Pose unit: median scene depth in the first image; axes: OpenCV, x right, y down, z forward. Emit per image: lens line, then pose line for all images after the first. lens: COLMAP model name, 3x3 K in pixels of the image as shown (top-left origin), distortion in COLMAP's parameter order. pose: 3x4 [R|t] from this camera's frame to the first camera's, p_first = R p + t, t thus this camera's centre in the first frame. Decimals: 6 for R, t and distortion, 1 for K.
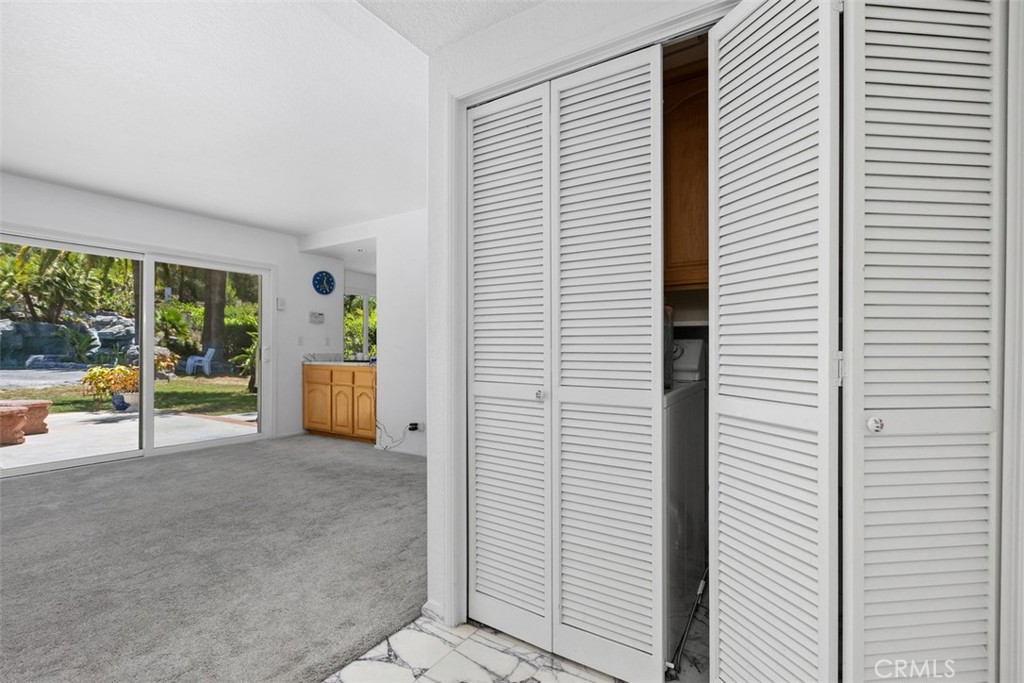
lens RADIAL K [[460.2, 0, 518.0], [0, 460.2, 349.9], [0, 0, 1]] dist [0.001266, -0.001636]
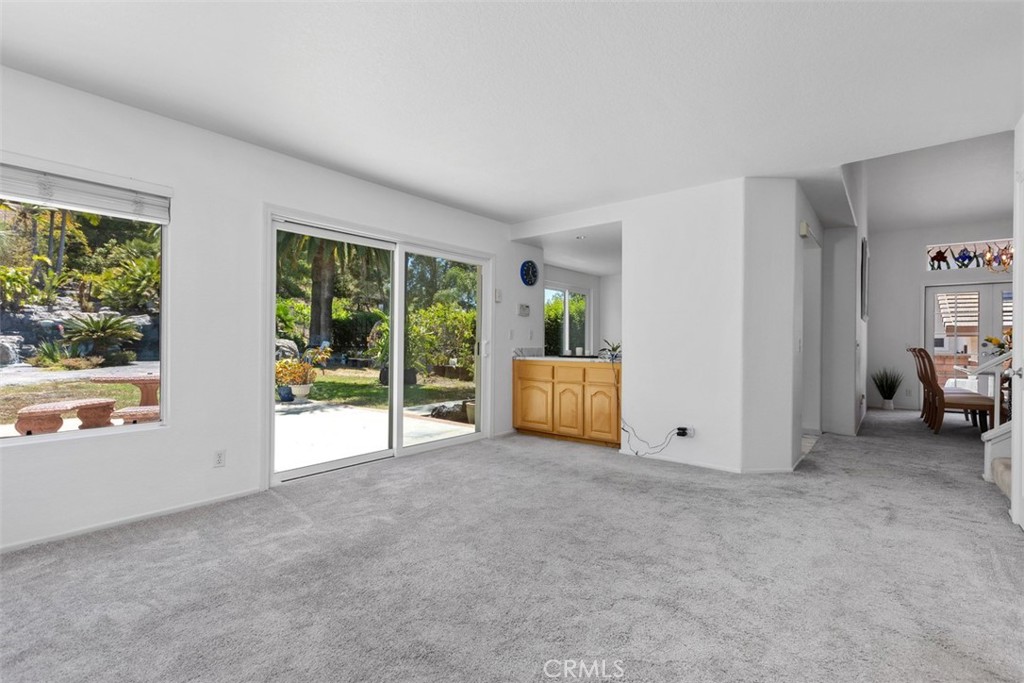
lens RADIAL K [[460.2, 0, 519.1], [0, 460.2, 340.5], [0, 0, 1]] dist [0.001266, -0.001636]
pose [[0.992342, 0.000410, -0.123523, -0.331161], [-0.000956, 0.999990, -0.004365, -0.003039], [0.123520, 0.004450, 0.992332, 0.065979]]
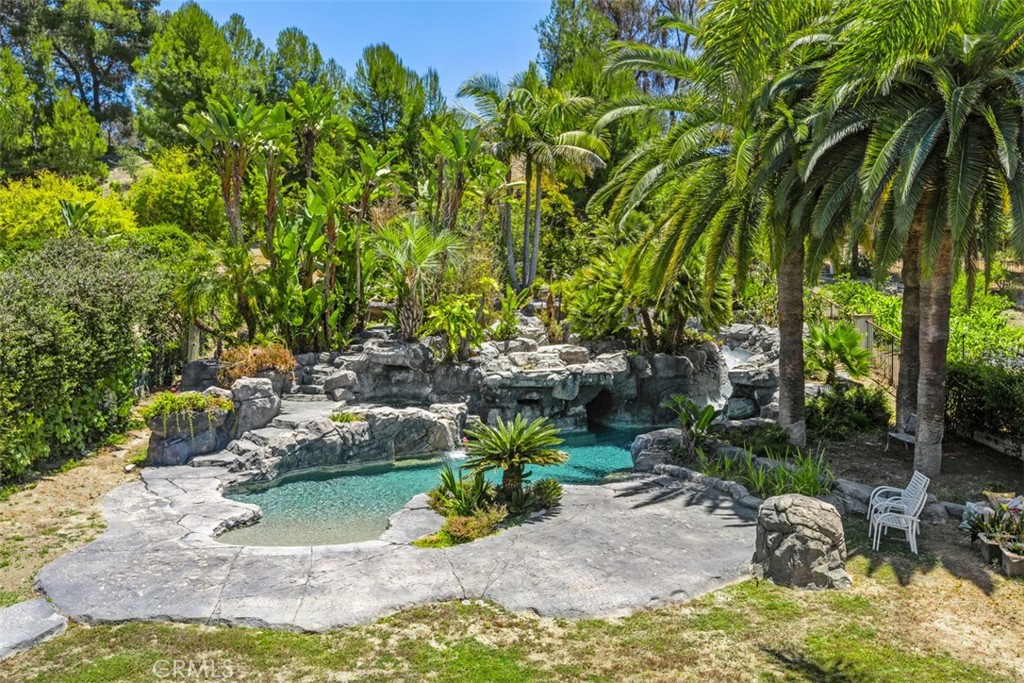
lens RADIAL K [[856.0, 0, 504.9], [0, 856.0, 339.9], [0, 0, 1]] dist [0.003440, 0.001054]
pose [[0.525904, 0.041367, -0.849537, -0.665114], [0.006246, 0.998602, 0.052493, -0.544830], [0.850521, -0.032913, 0.524910, 0.867469]]
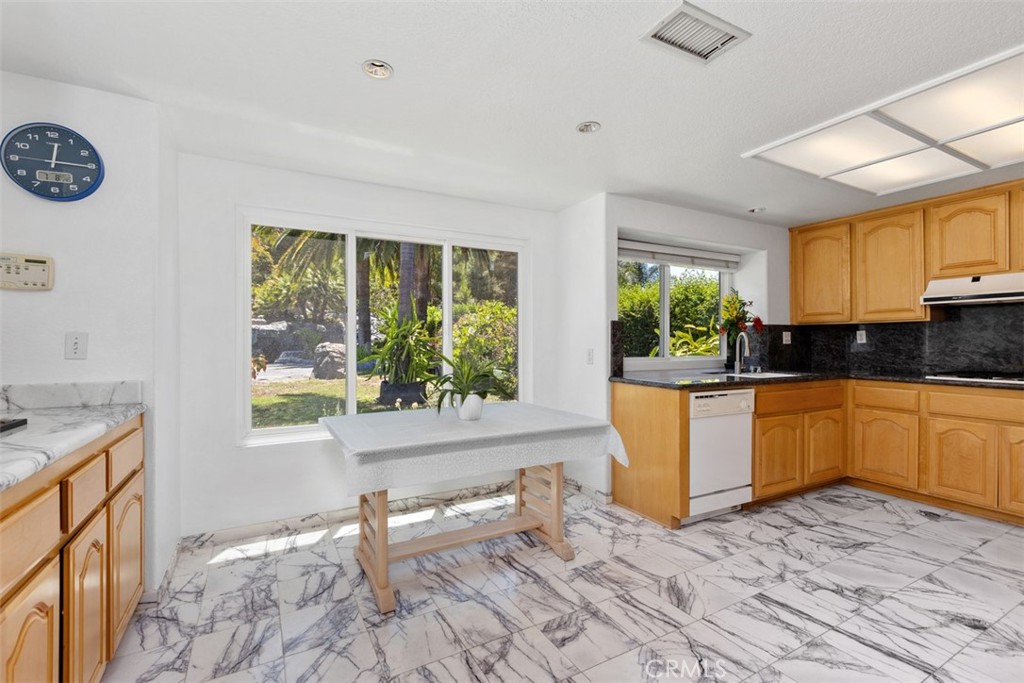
lens RADIAL K [[460.2, 0, 508.1], [0, 460.2, 342.6], [0, 0, 1]] dist [0.001266, -0.001636]
pose [[0.867351, -0.003241, -0.497687, 0.005907], [0.002524, 0.999995, -0.002114, -0.020613], [0.497691, 0.000578, 0.867354, 0.894313]]
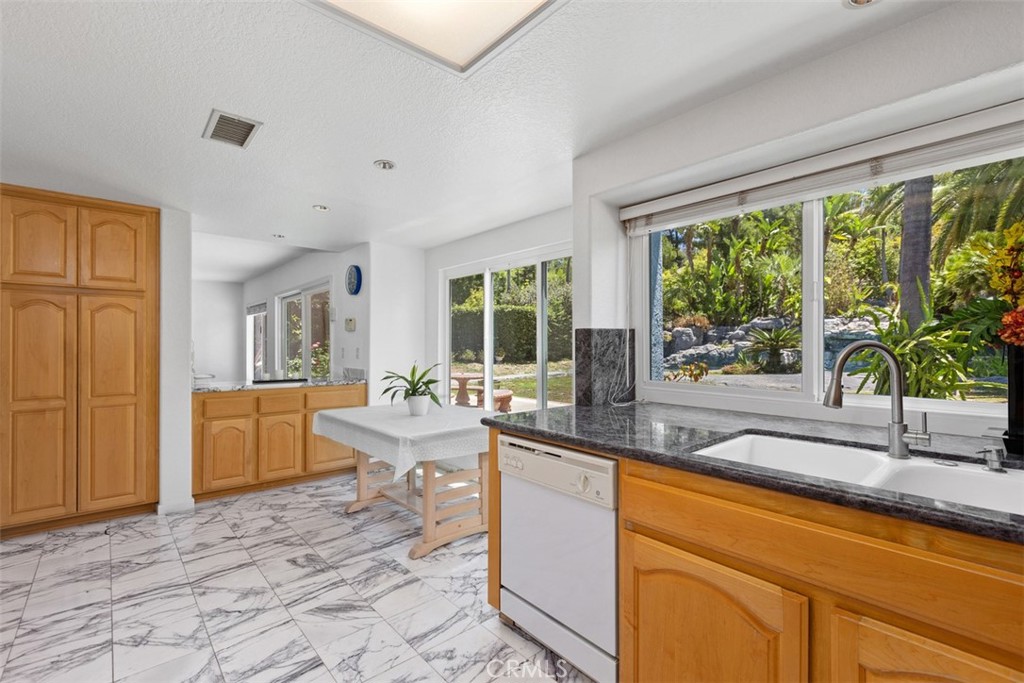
lens RADIAL K [[460.2, 0, 515.5], [0, 460.2, 342.4], [0, 0, 1]] dist [0.001266, -0.001636]
pose [[-0.296705, -0.008326, -0.954933, 0.290659], [-0.004728, 0.999963, -0.007249, -0.035048], [0.954957, 0.002364, -0.296733, 1.622203]]
